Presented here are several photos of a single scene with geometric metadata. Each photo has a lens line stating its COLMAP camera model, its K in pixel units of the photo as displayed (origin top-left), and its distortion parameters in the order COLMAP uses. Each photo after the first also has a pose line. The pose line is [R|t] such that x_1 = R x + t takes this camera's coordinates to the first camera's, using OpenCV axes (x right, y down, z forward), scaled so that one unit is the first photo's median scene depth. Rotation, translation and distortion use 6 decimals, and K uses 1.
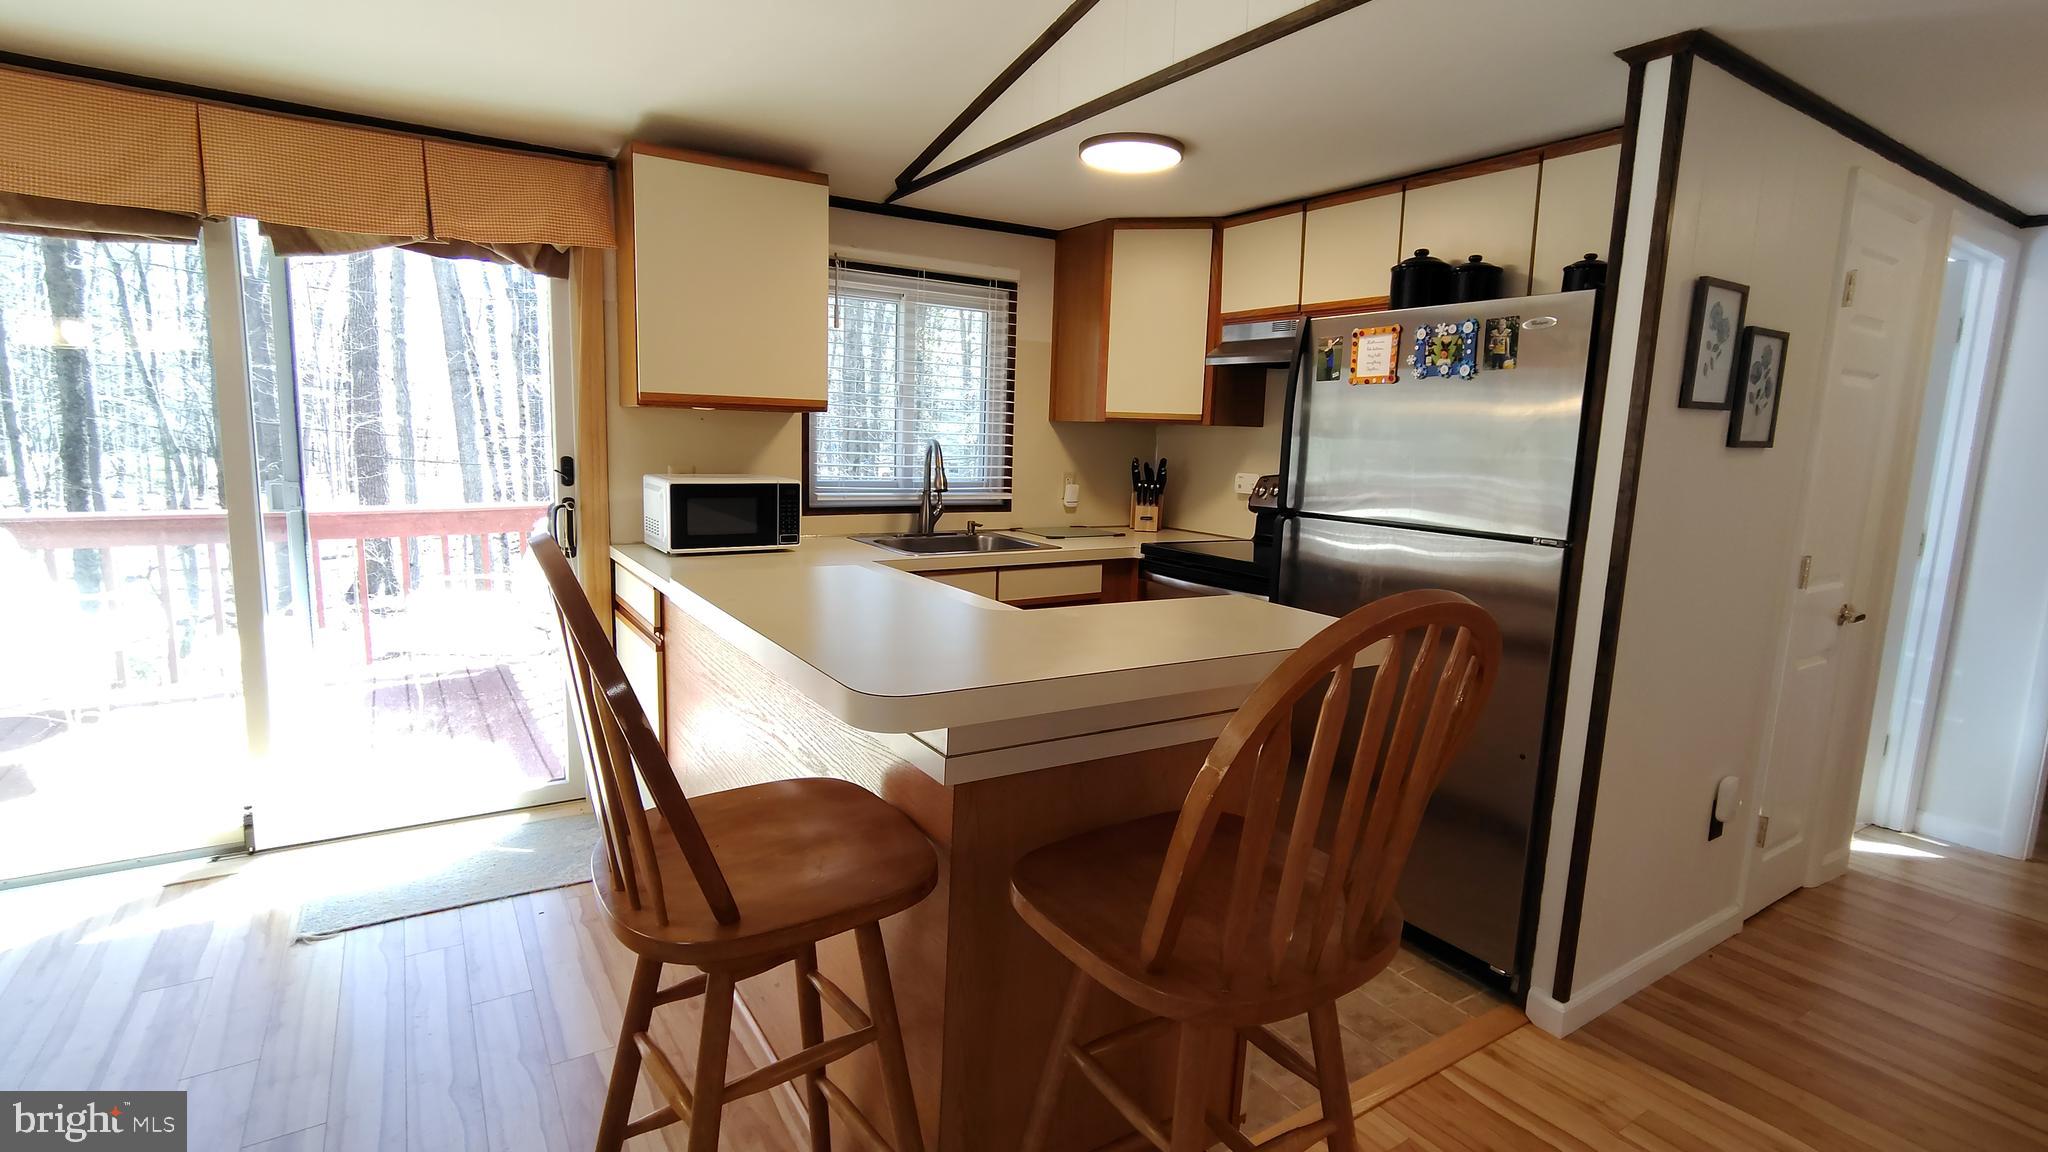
lens RADIAL K [[958.1, 0, 1015.7], [0, 958.1, 578.9], [0, 0, 1]] dist [-0.011002, 0.005172]
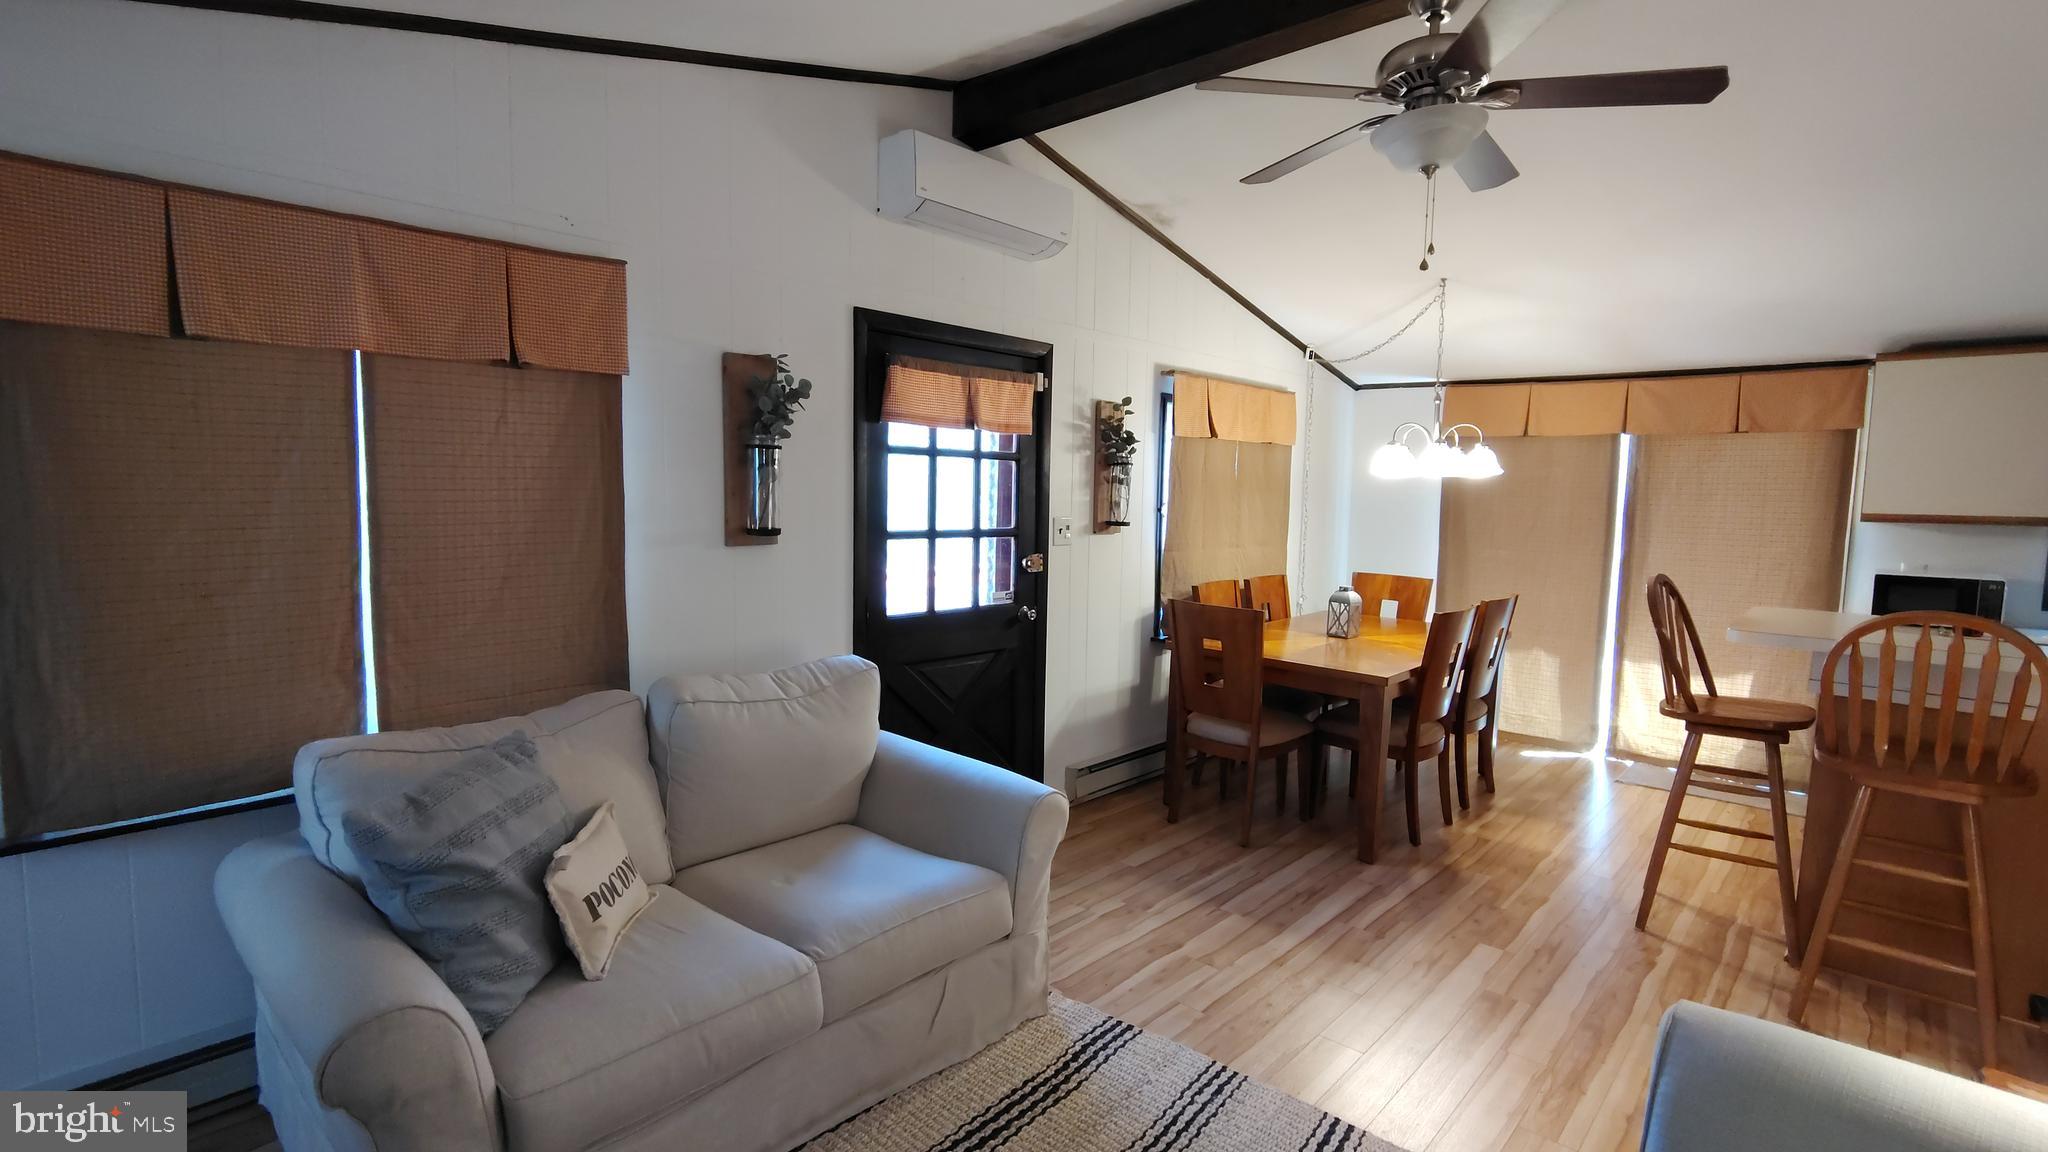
lens RADIAL K [[958.1, 0, 1017.0], [0, 958.1, 578.5], [0, 0, 1]] dist [-0.011002, 0.005172]
pose [[0.249590, 0.064472, -0.966203, 0.765017], [-0.155552, 0.987493, 0.025710, 0.081707], [0.955776, 0.143878, 0.256497, -0.677528]]
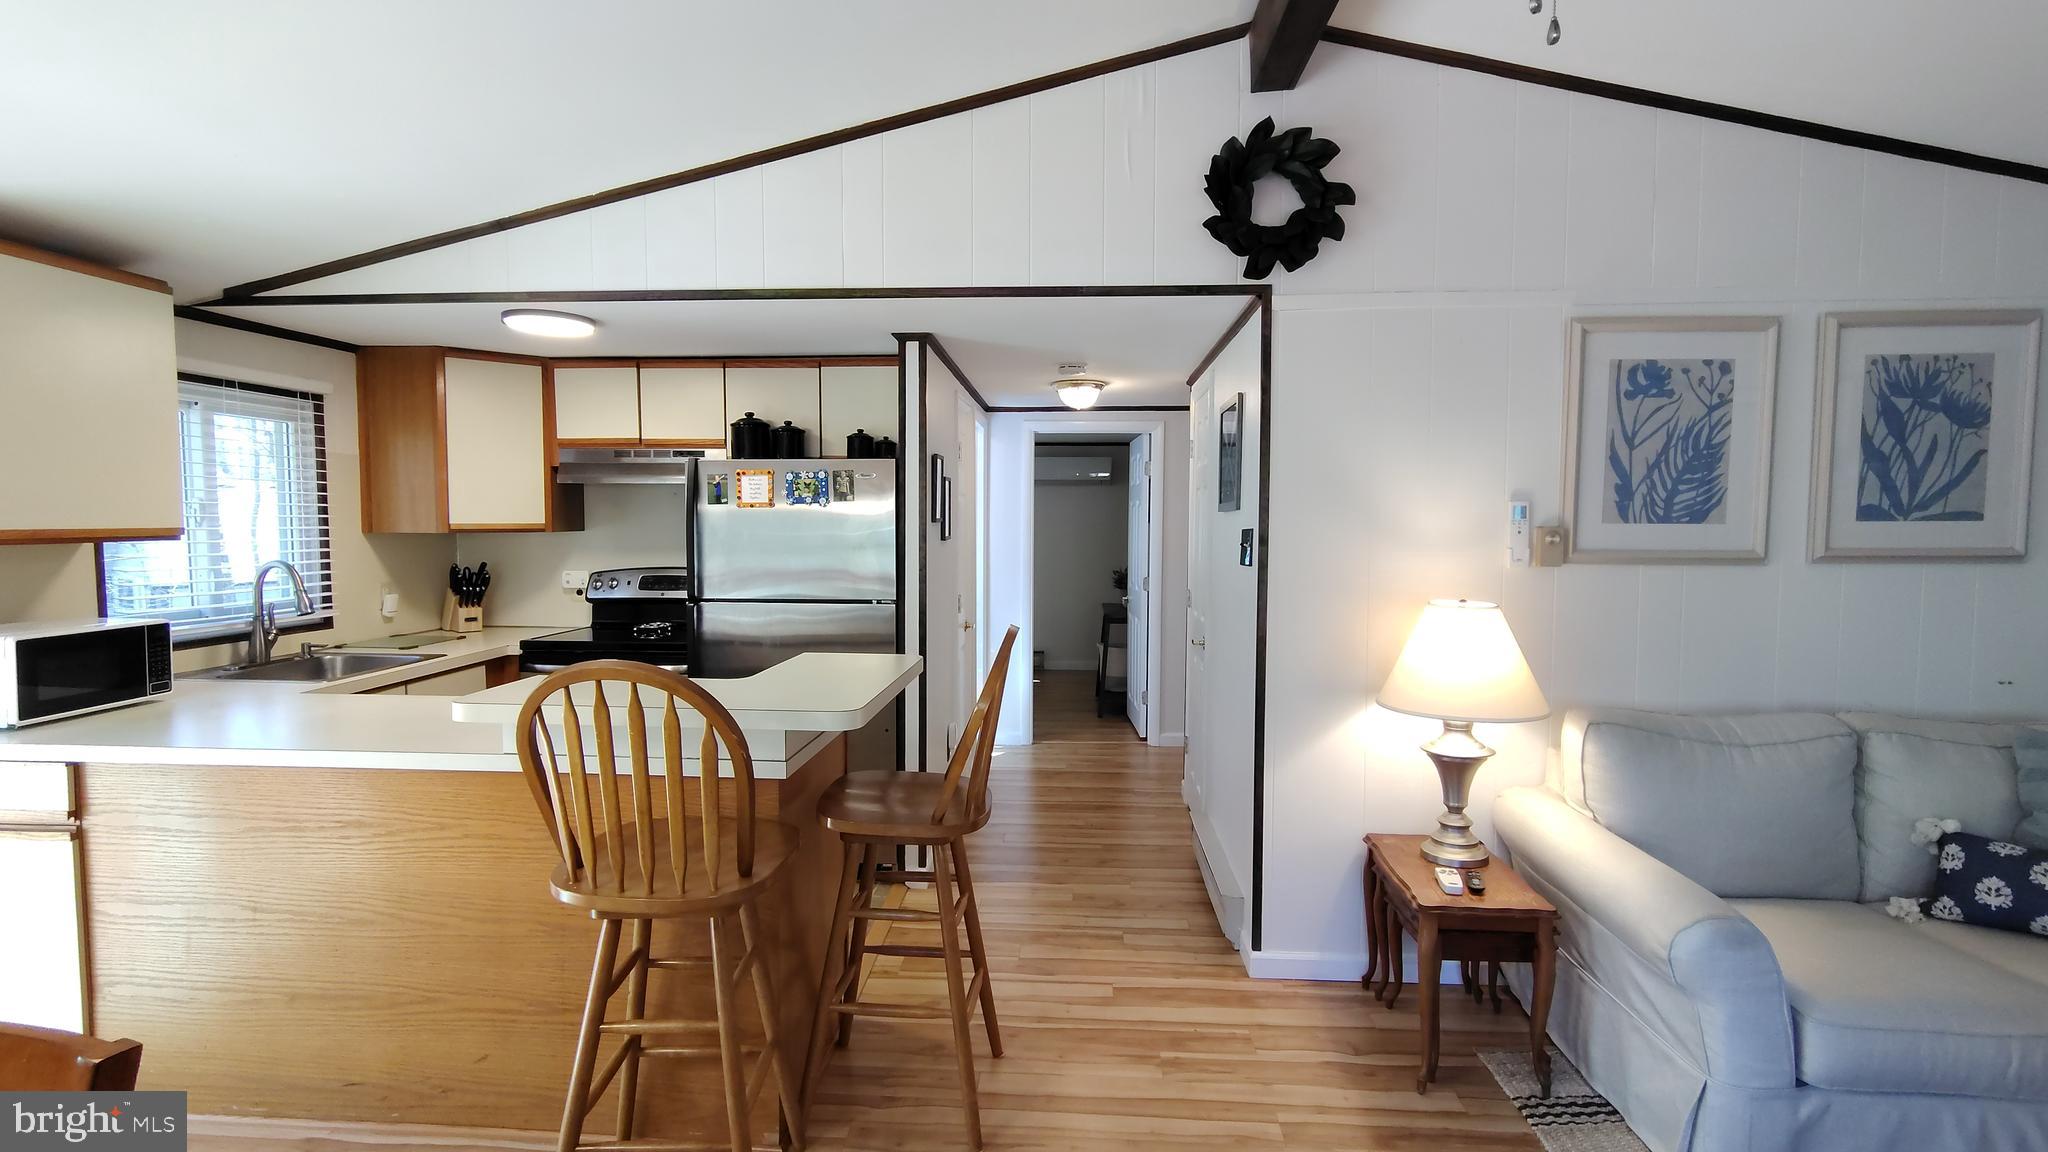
lens RADIAL K [[958.1, 0, 1023.1], [0, 958.1, 577.9], [0, 0, 1]] dist [-0.011002, 0.005172]
pose [[0.587474, -0.080104, 0.805269, -0.510610], [0.138827, 0.990313, -0.002769, -0.031288], [-0.797246, 0.113420, 0.592903, -0.165889]]
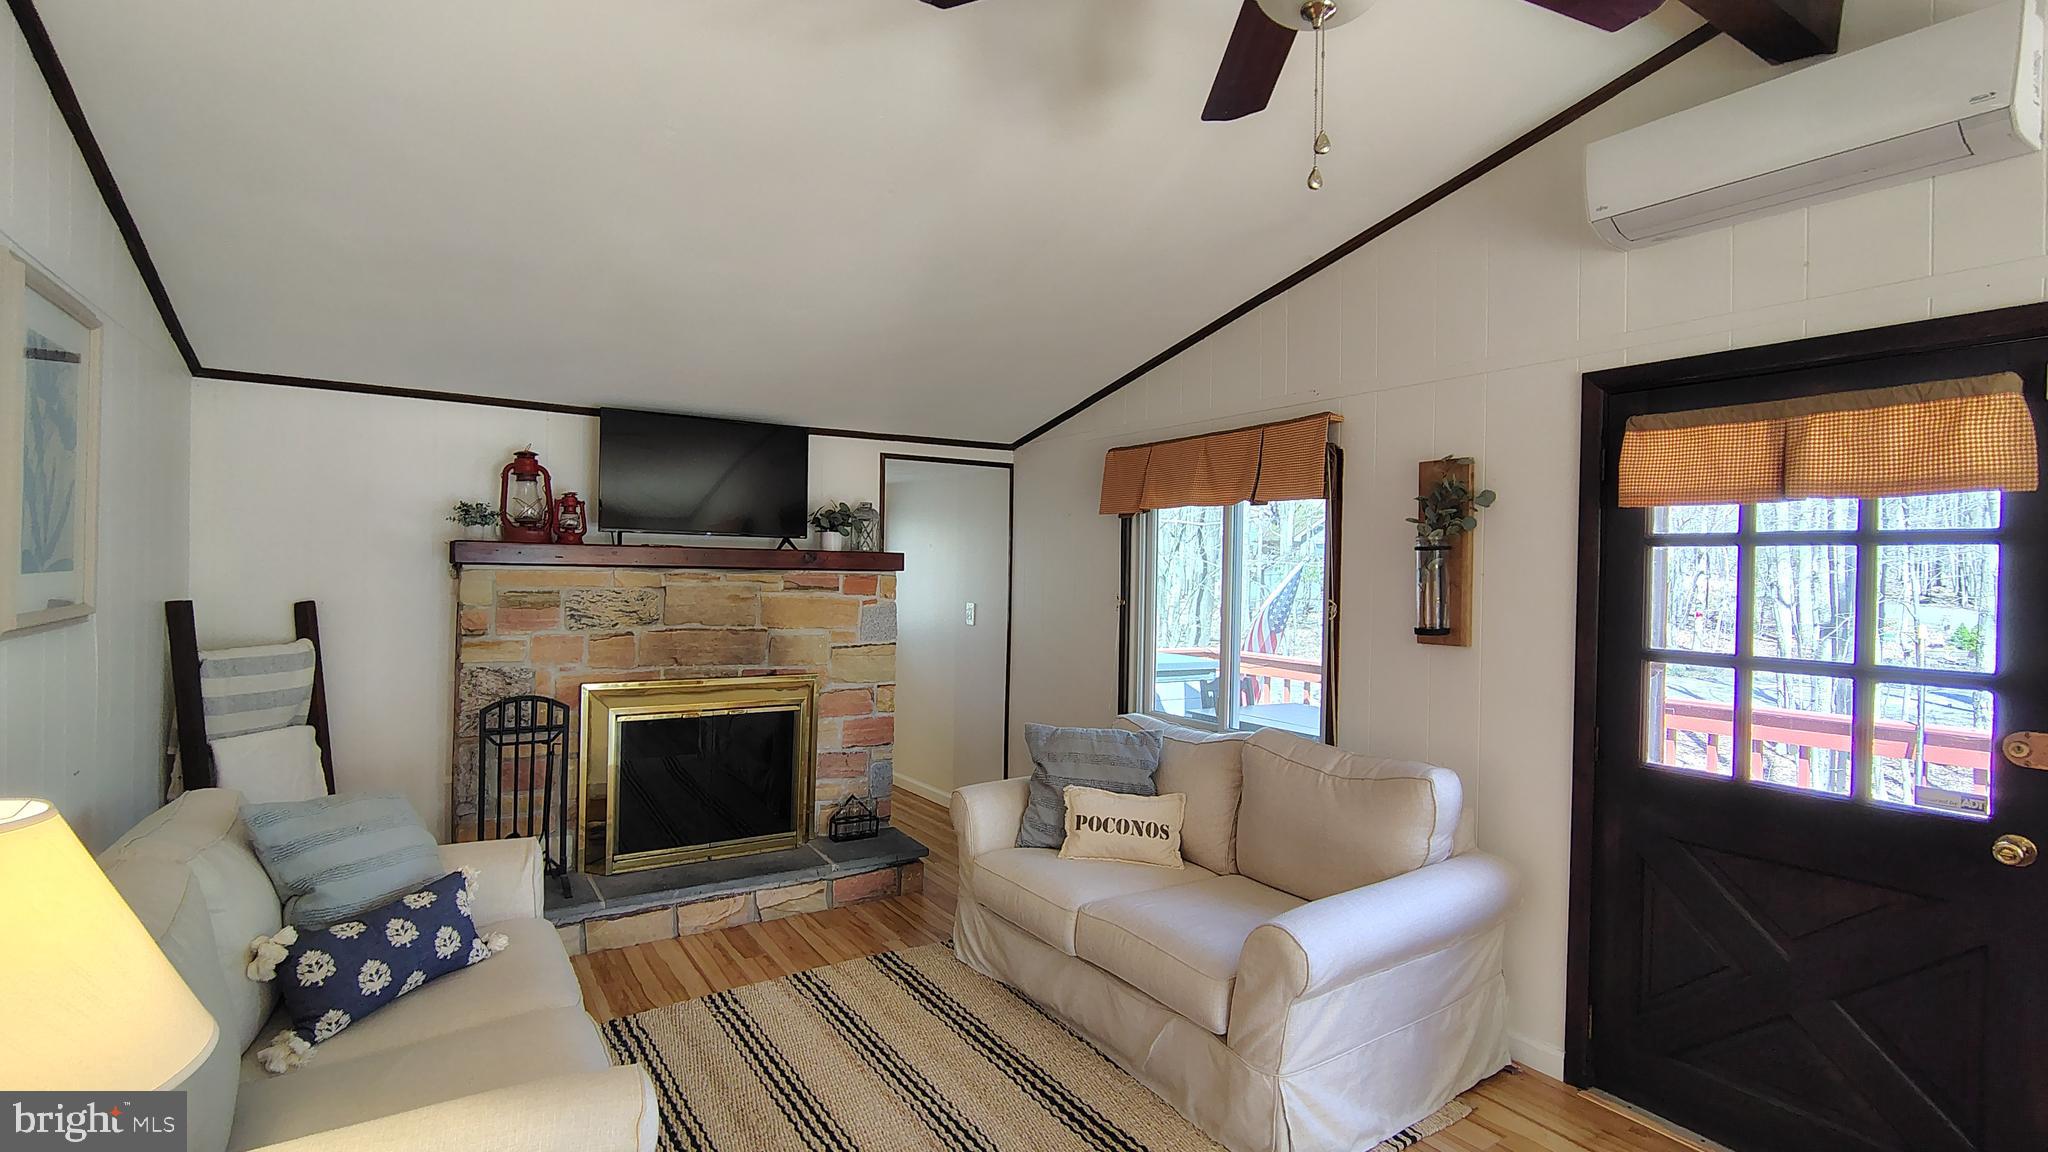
lens RADIAL K [[958.1, 0, 1016.0], [0, 958.1, 577.0], [0, 0, 1]] dist [-0.011002, 0.005172]
pose [[-0.998826, -0.047599, -0.008959, 0.133420], [-0.048418, 0.986165, 0.158541, -0.109208], [0.001288, 0.158789, -0.987312, 0.388051]]
